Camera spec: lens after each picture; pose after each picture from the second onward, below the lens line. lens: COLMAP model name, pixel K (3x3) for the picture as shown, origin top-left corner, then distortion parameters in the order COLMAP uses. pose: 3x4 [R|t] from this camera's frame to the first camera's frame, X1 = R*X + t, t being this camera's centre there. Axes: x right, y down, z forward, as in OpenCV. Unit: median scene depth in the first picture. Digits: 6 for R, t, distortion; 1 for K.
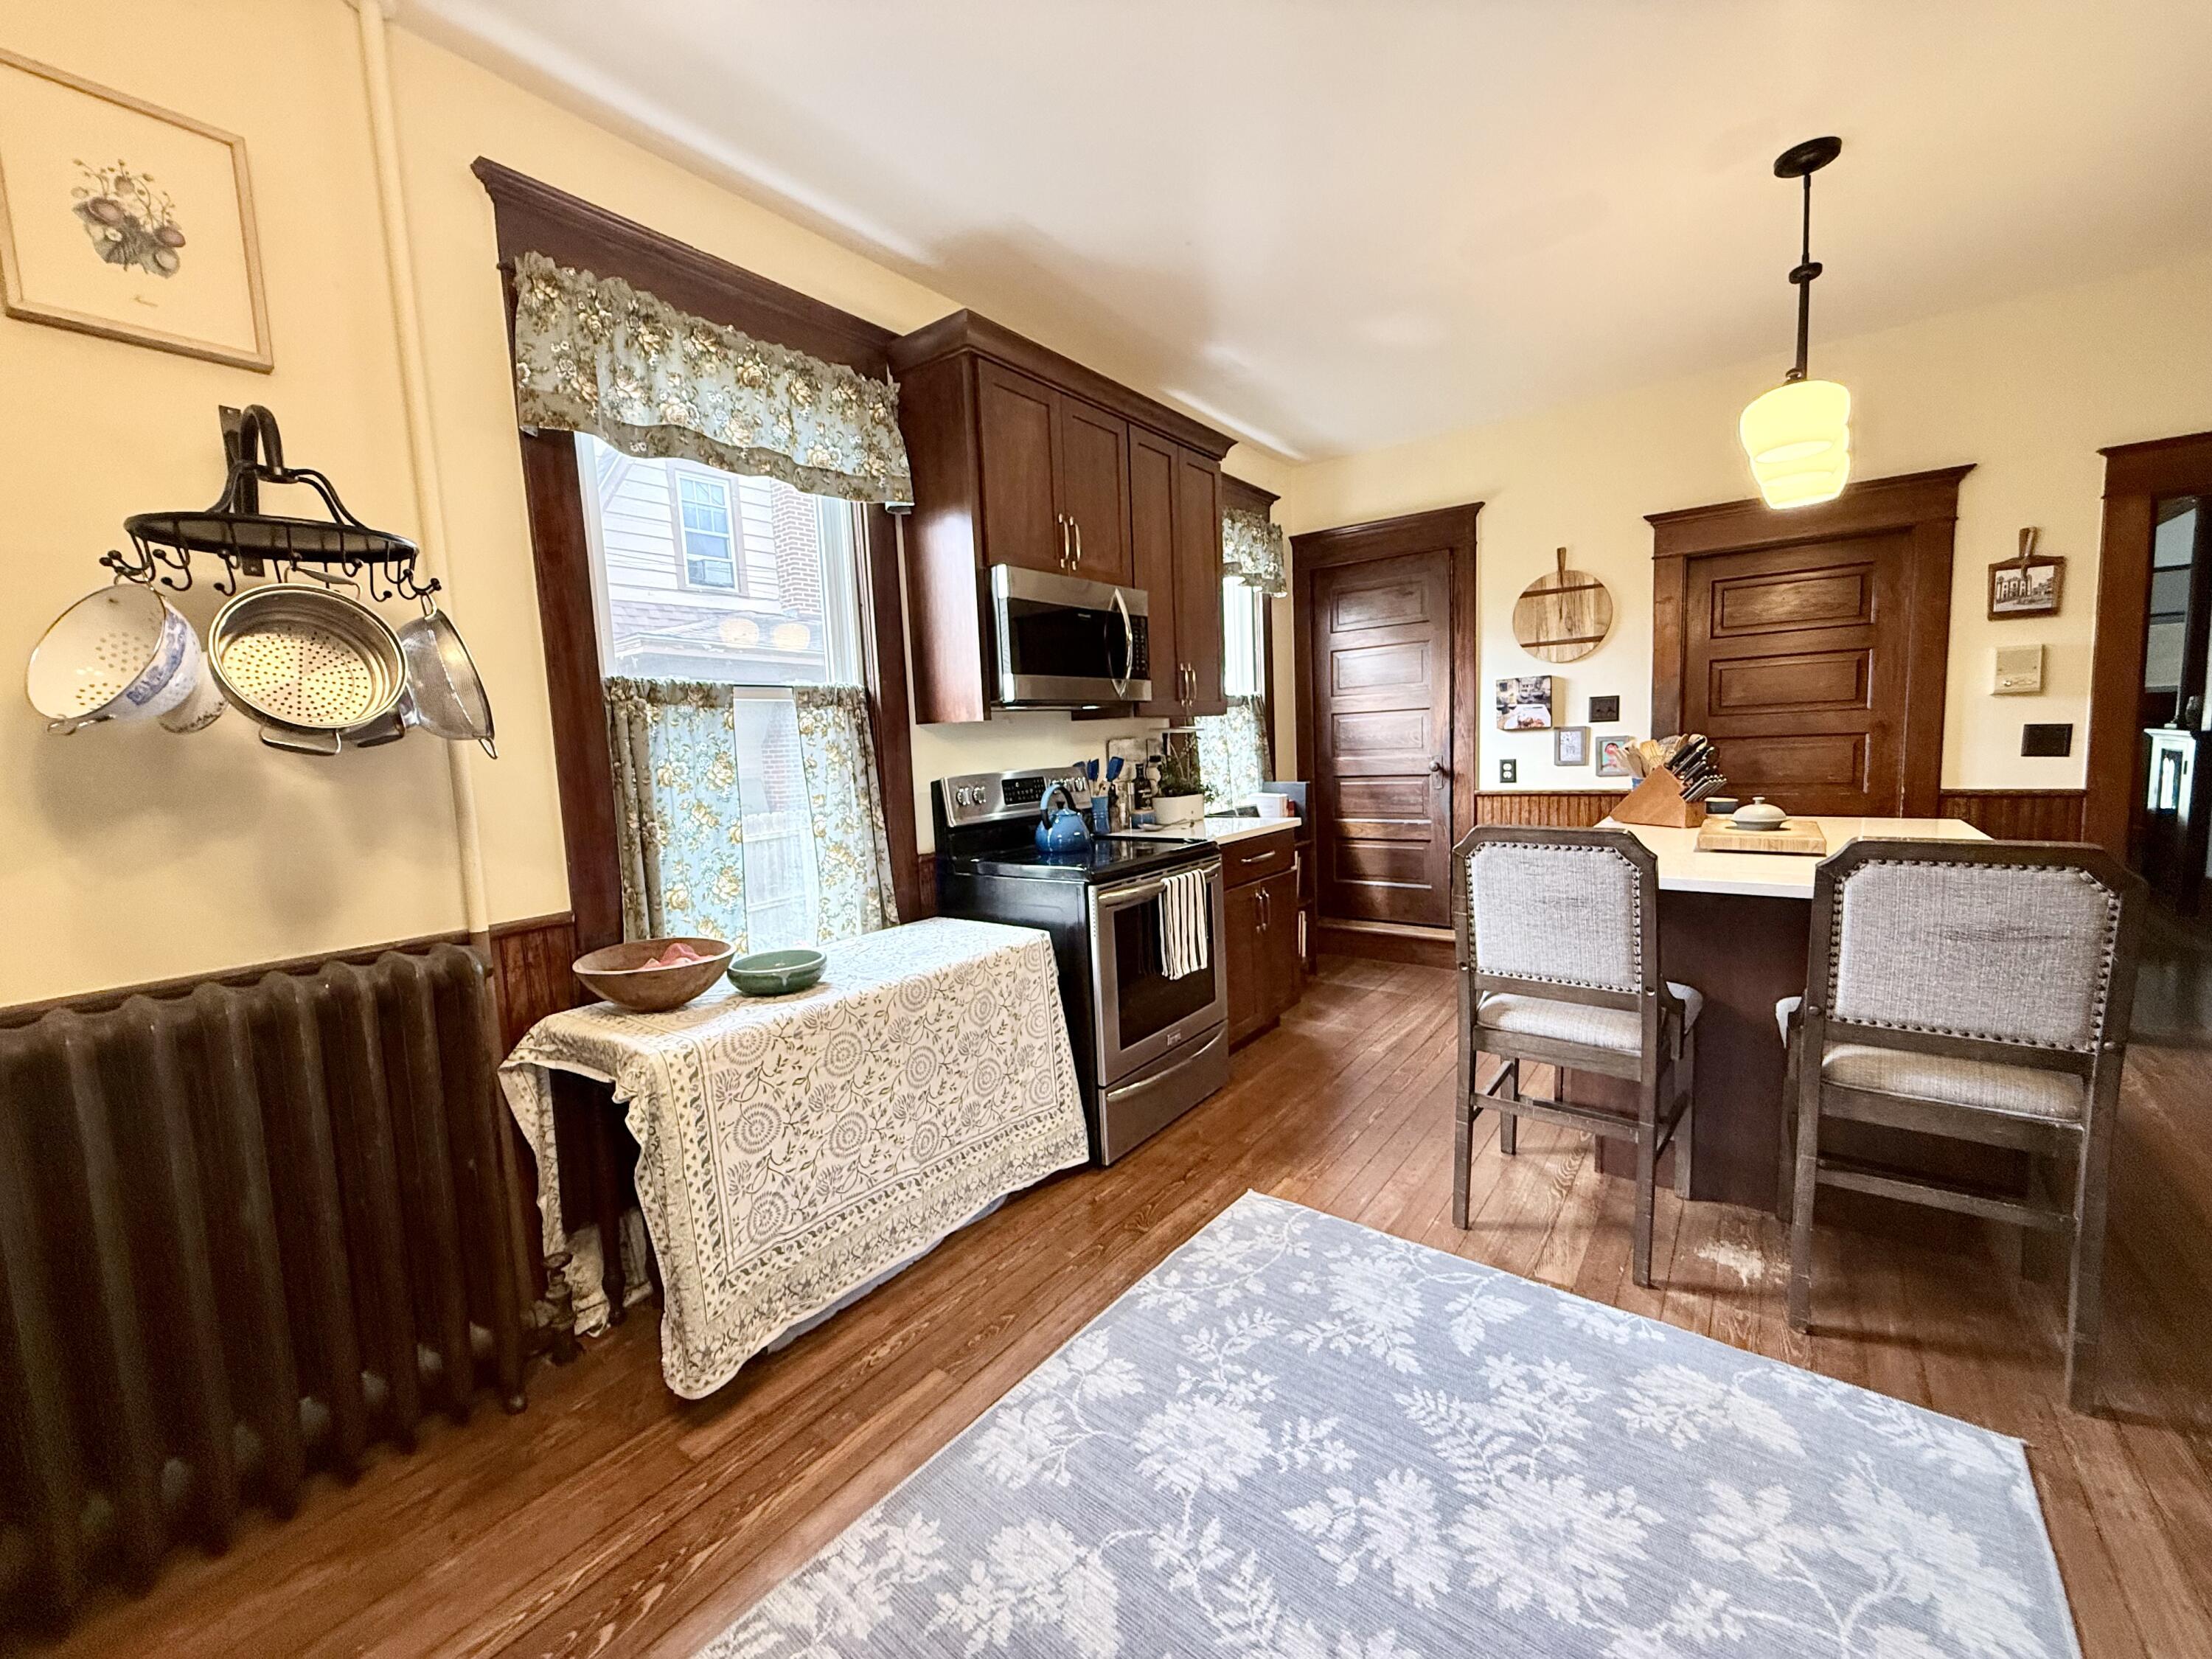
lens RADIAL K [[894.8, 0, 1106.0], [0, 894.8, 829.5], [0, 0, 1]] dist [-0.002661, 0.000030]
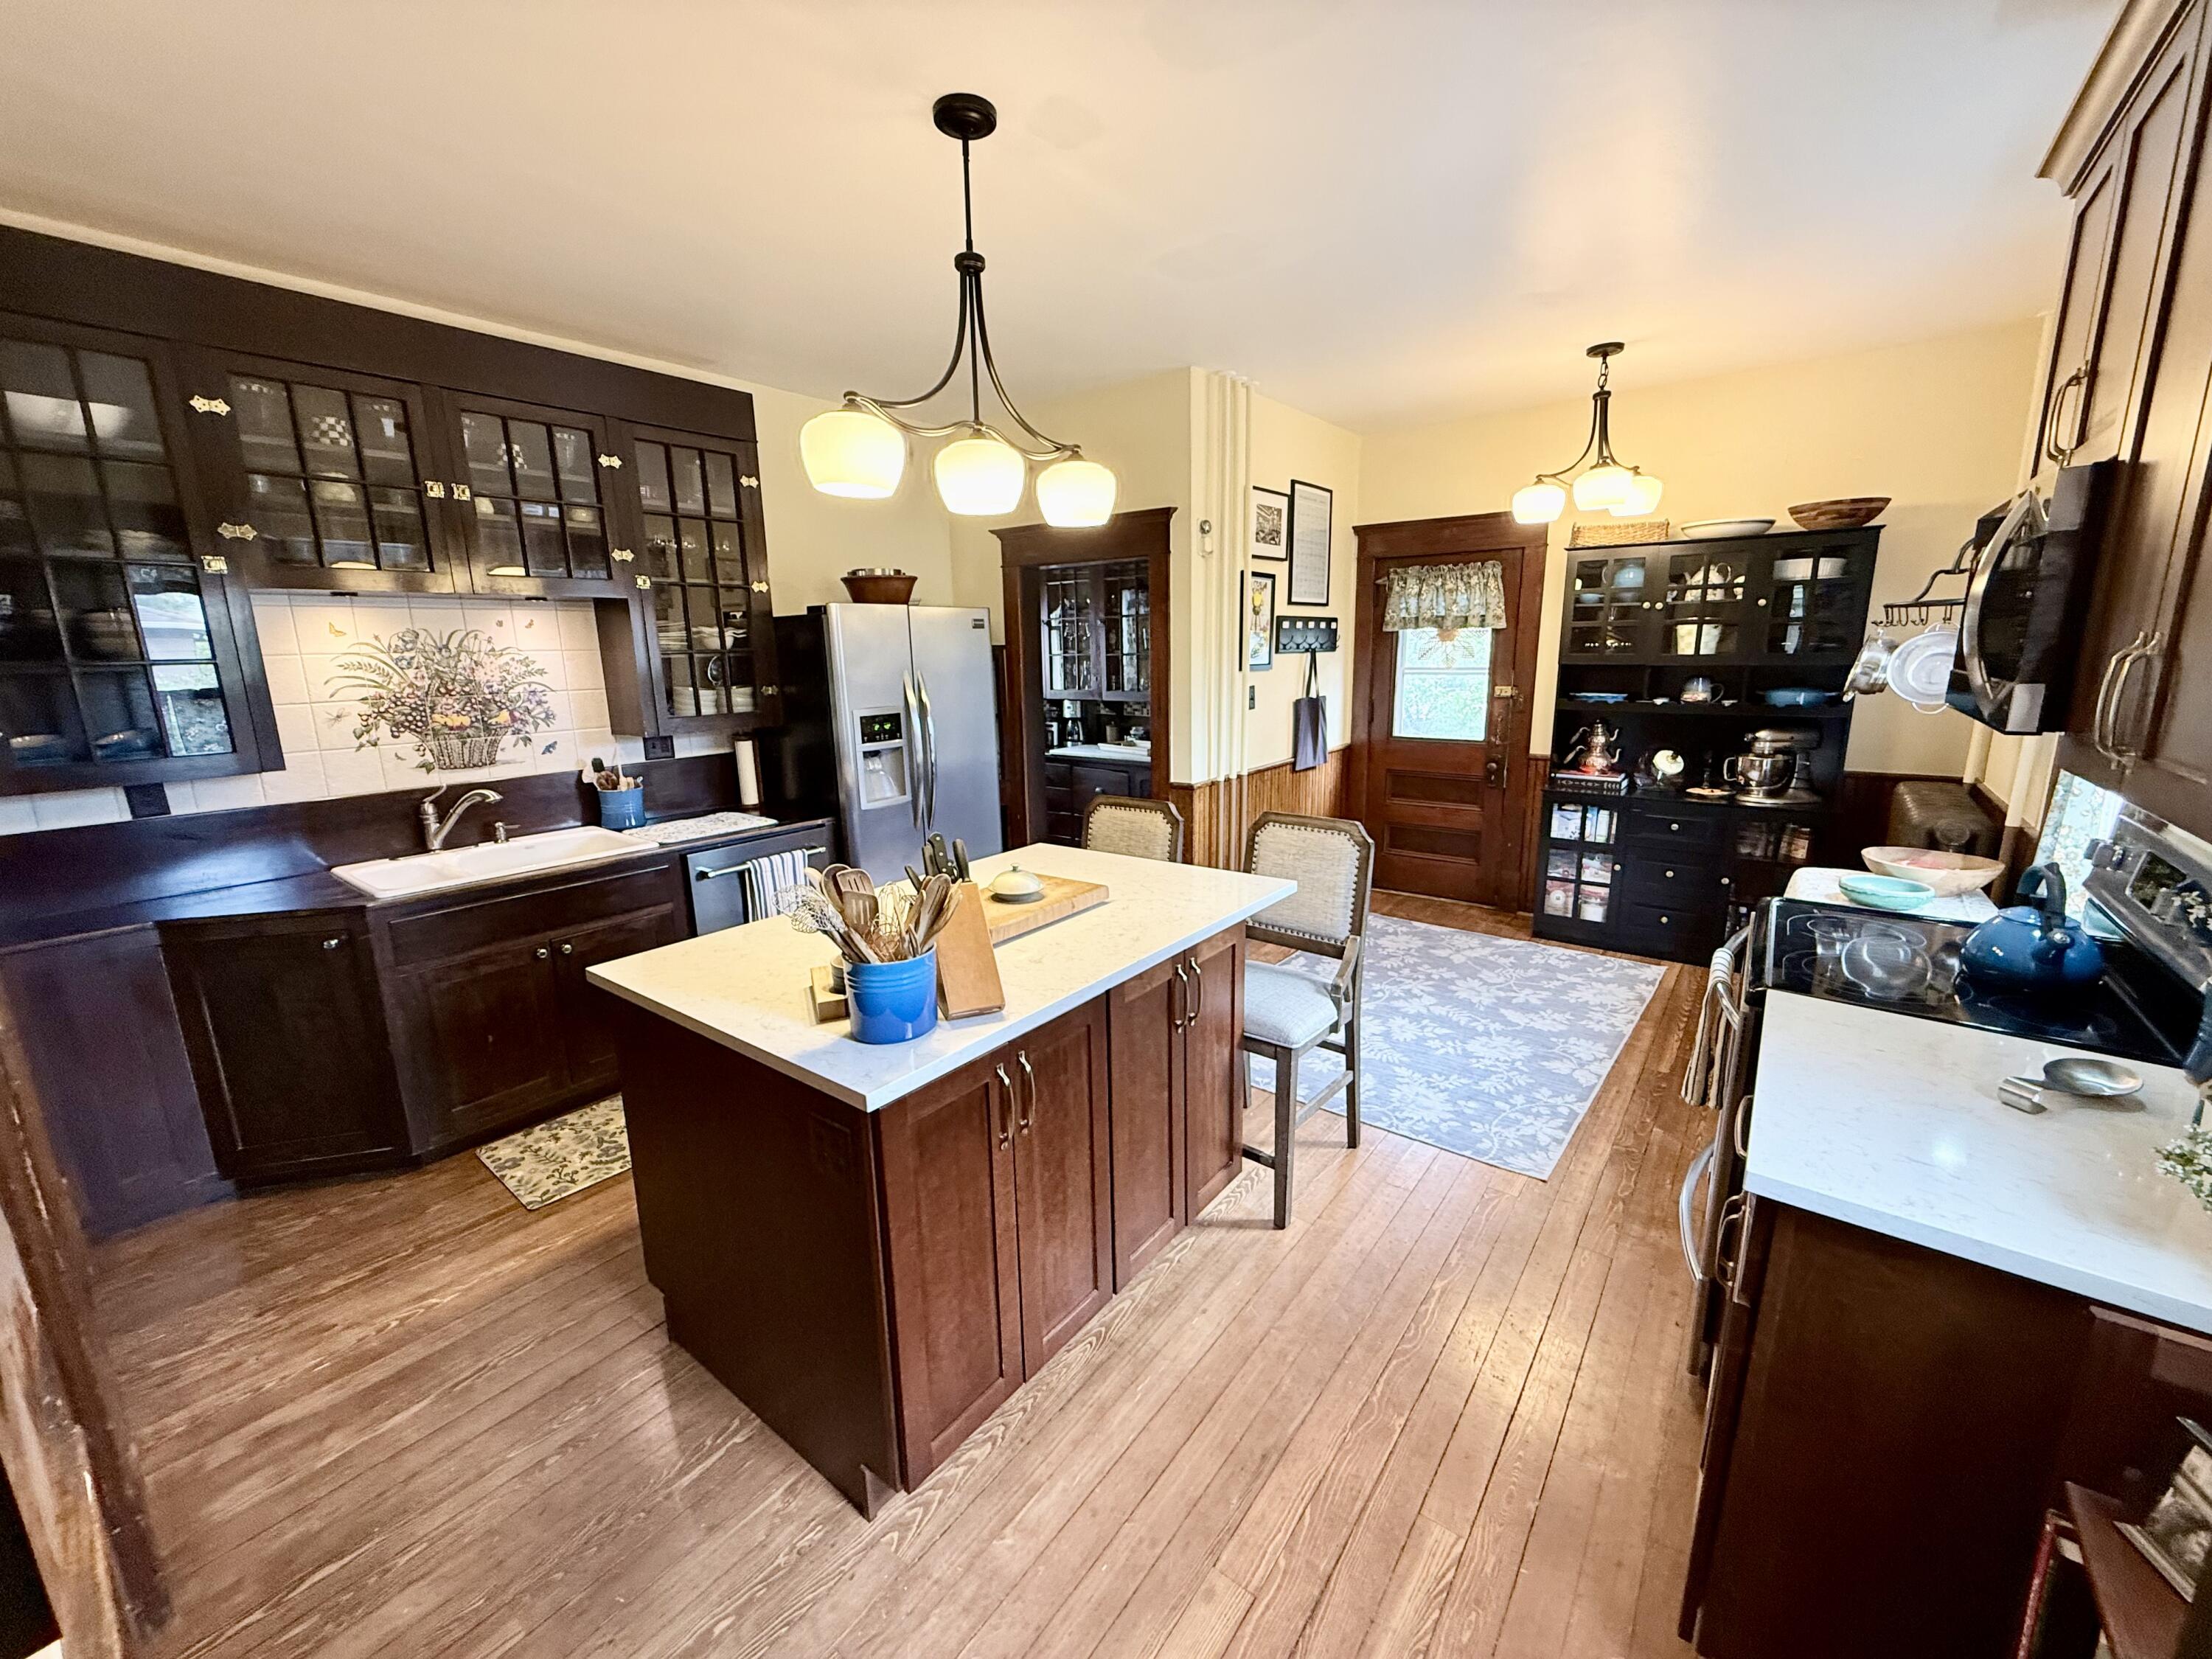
lens RADIAL K [[894.8, 0, 1106.0], [0, 894.8, 829.5], [0, 0, 1]] dist [-0.002661, 0.000030]
pose [[-0.998120, 0.056040, 0.024803, 0.929004], [0.060939, 0.950443, 0.304869, -0.504205], [-0.006489, 0.305807, -0.952071, 2.781903]]
